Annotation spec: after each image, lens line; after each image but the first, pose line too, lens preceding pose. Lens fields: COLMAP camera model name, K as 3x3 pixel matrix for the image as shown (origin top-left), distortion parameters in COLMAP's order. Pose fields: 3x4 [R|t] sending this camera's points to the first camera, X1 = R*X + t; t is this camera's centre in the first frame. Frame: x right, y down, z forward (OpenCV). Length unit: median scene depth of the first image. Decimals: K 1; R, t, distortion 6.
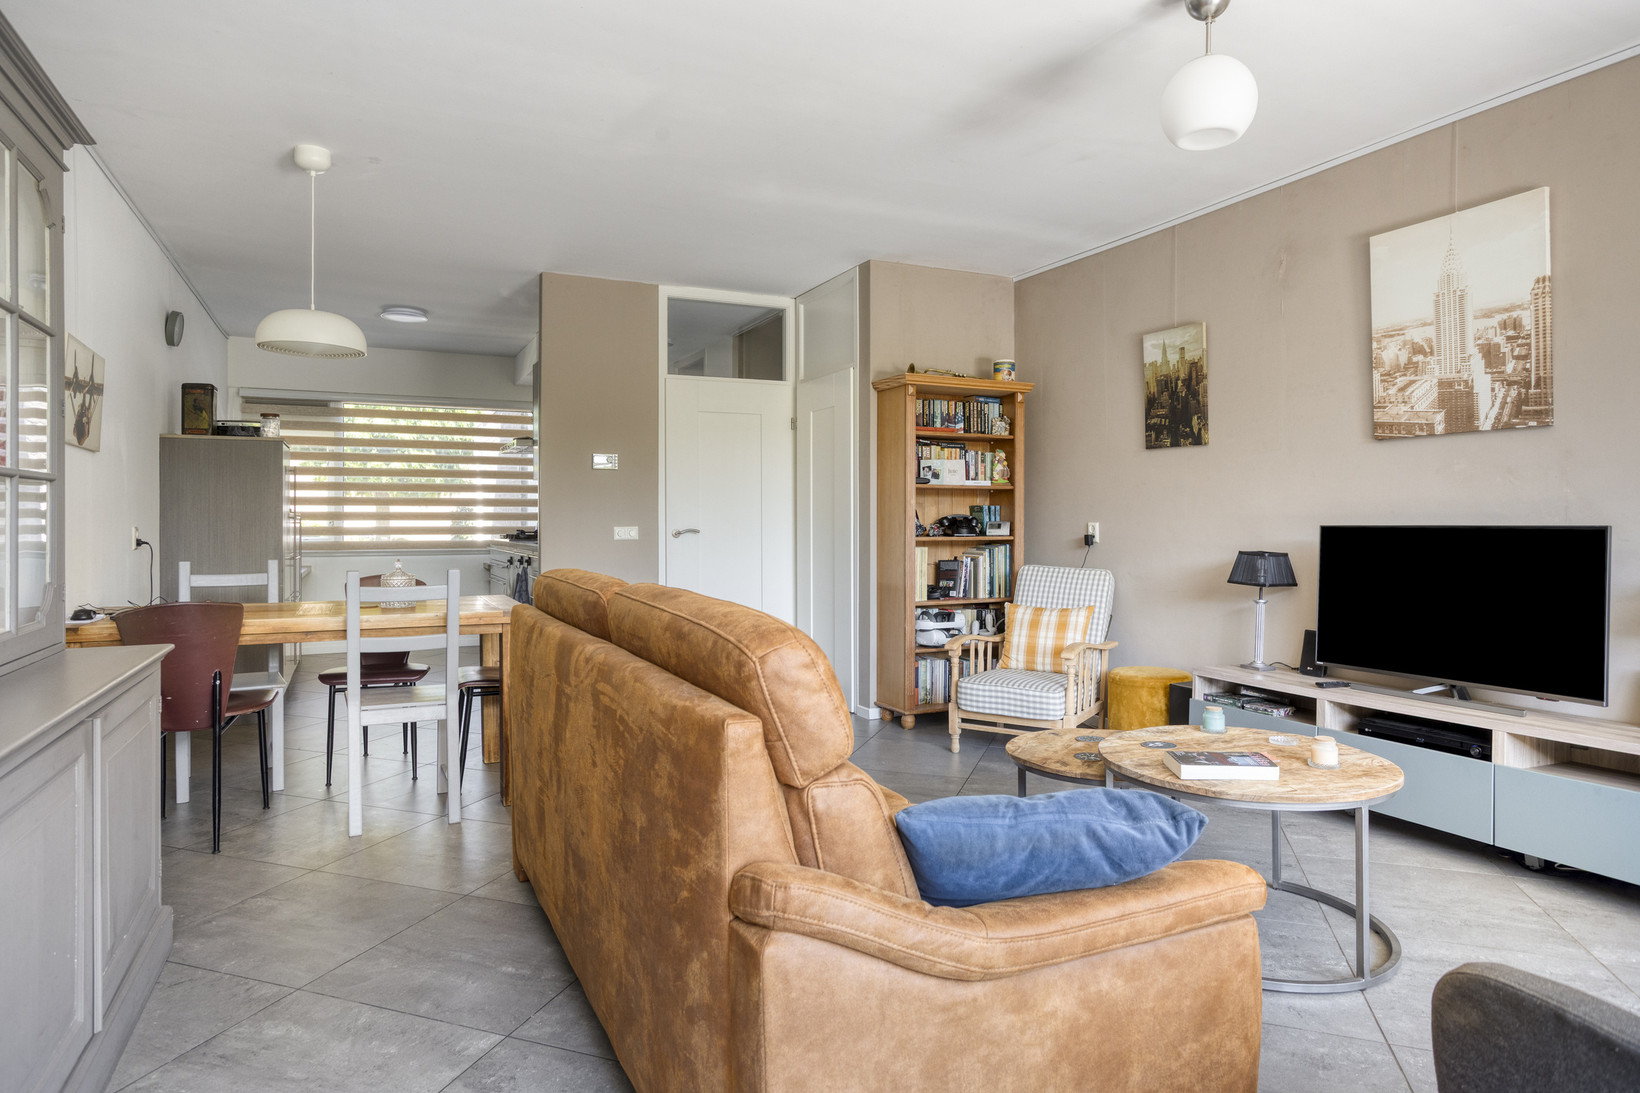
lens RADIAL K [[933.3, 0, 831.8], [0, 933.3, 516.1], [0, 0, 1]] dist [-0.035608, 0.008865]
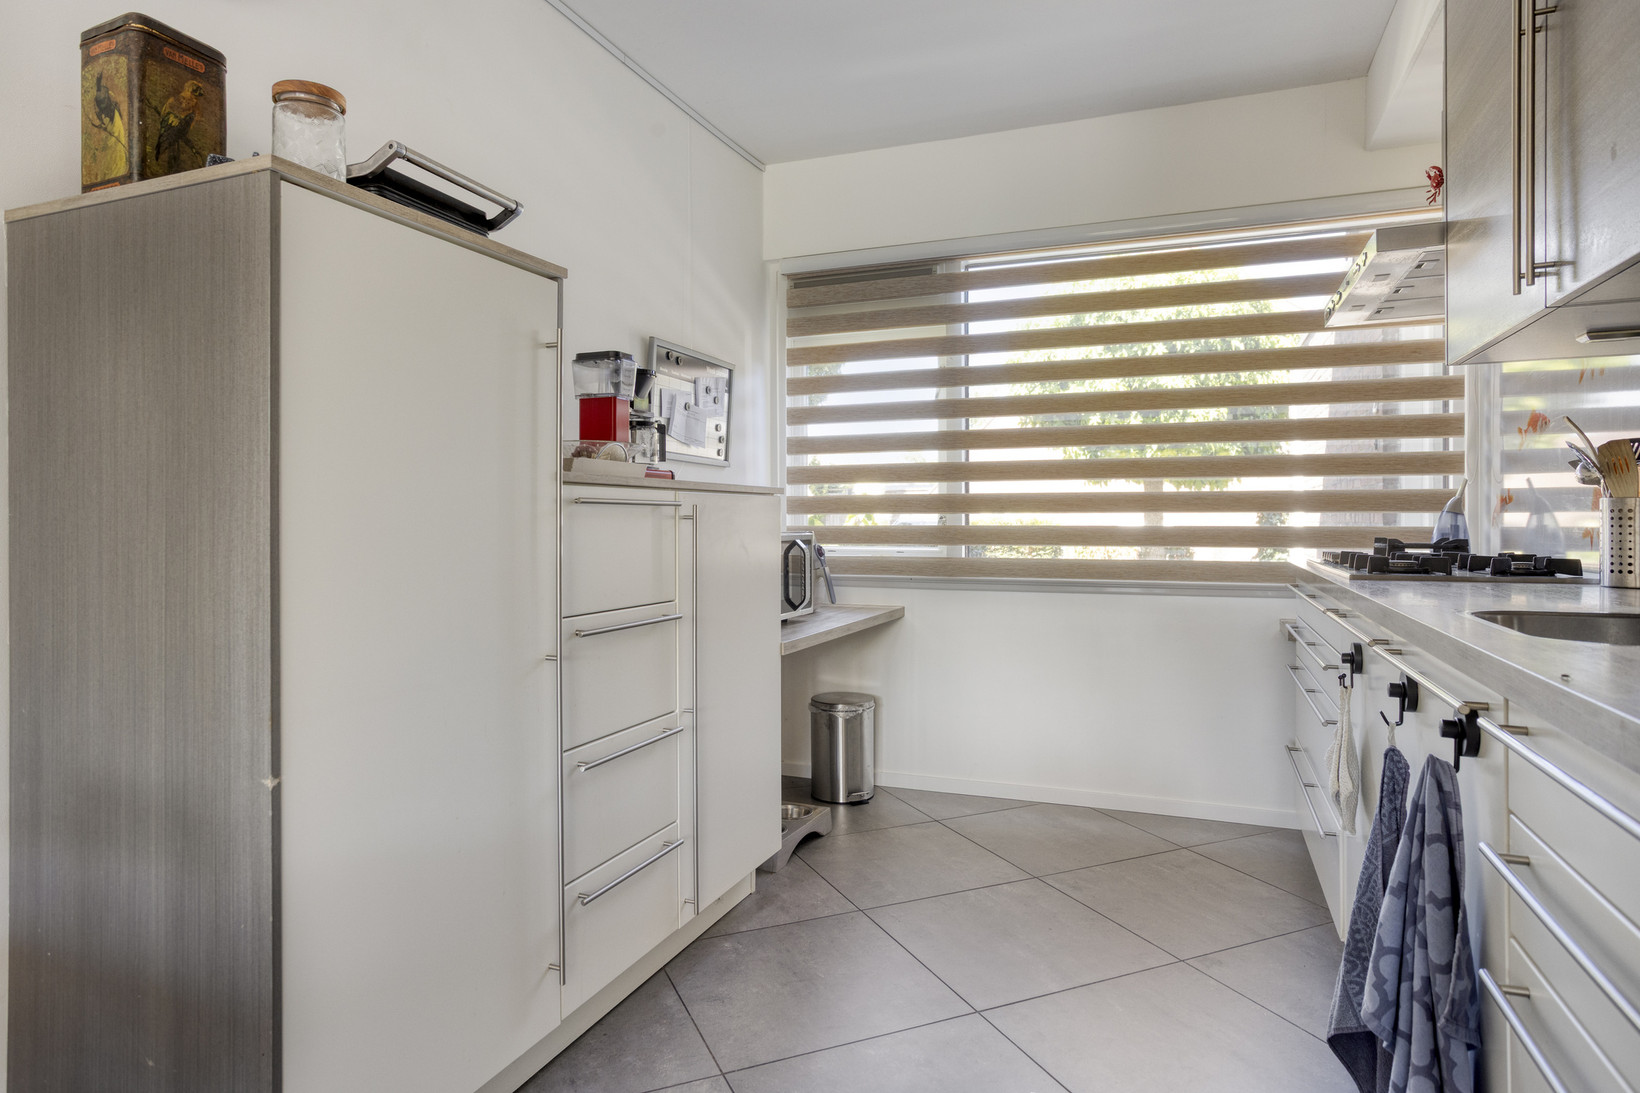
lens RADIAL K [[933.3, 0, 805.1], [0, 933.3, 511.0], [0, 0, 1]] dist [-0.035608, 0.008865]
pose [[0.646000, -0.005418, -0.763318, -0.311184], [0.004456, 0.999985, -0.003327, 0.007257], [0.763324, -0.001252, 0.646015, 0.898379]]
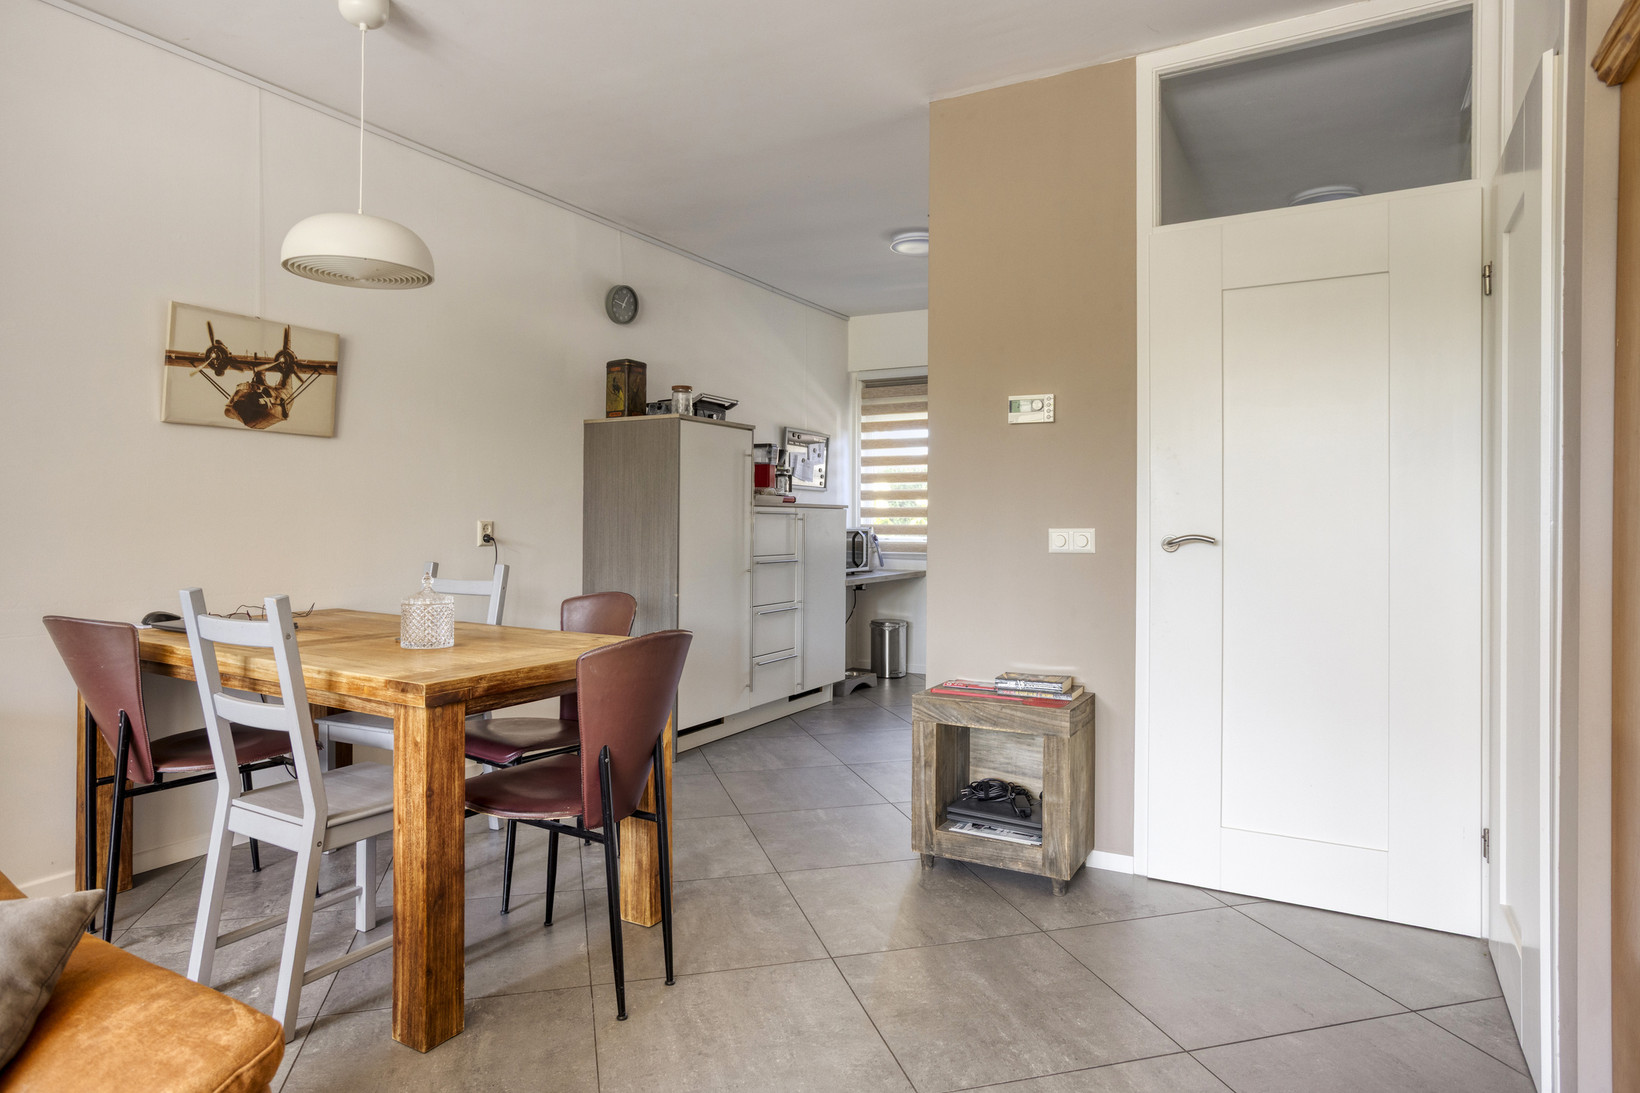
lens RADIAL K [[933.3, 0, 815.1], [0, 933.3, 520.2], [0, 0, 1]] dist [-0.035608, 0.008865]
pose [[0.546004, 0.006000, -0.837761, 0.153485], [-0.003308, 0.999982, 0.005006, 0.004838], [0.837776, 0.000037, 0.546014, 0.612679]]
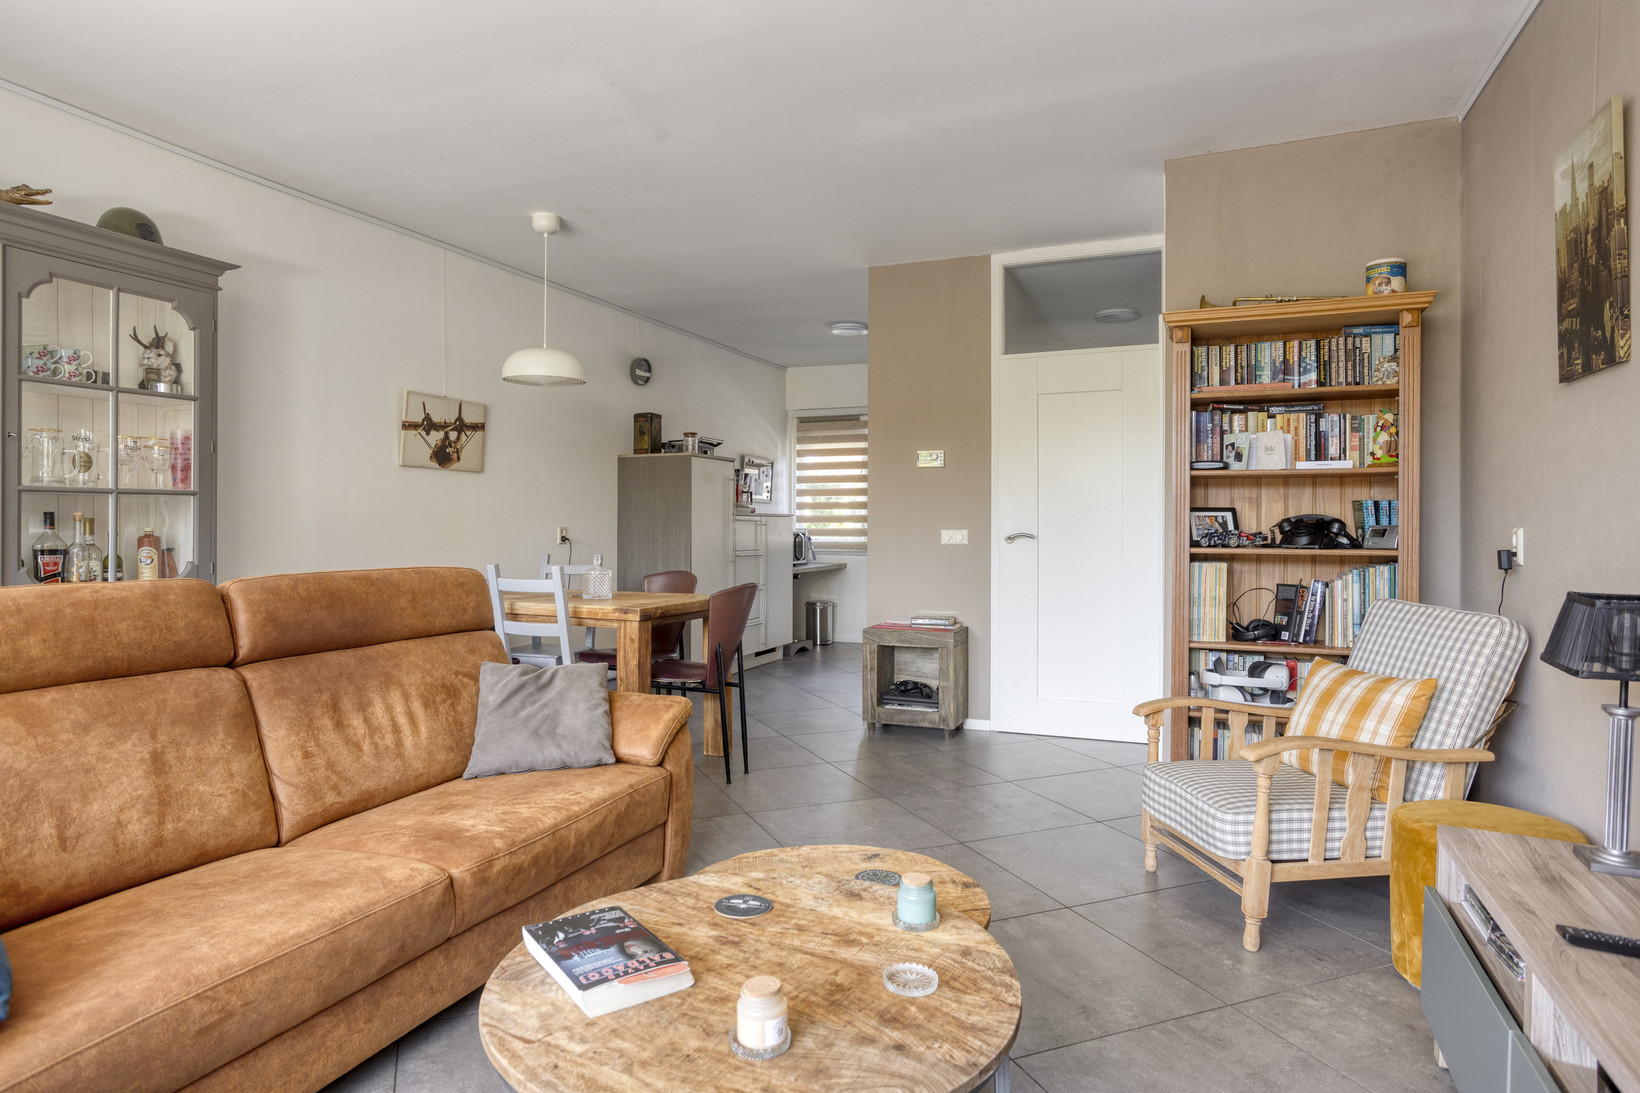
lens RADIAL K [[933.3, 0, 822.3], [0, 933.3, 535.6], [0, 0, 1]] dist [-0.035608, 0.008865]
pose [[0.647155, 0.012887, -0.762250, 0.407005], [-0.000049, 0.999858, 0.016862, 0.001939], [0.762359, -0.010875, 0.647063, 0.329255]]
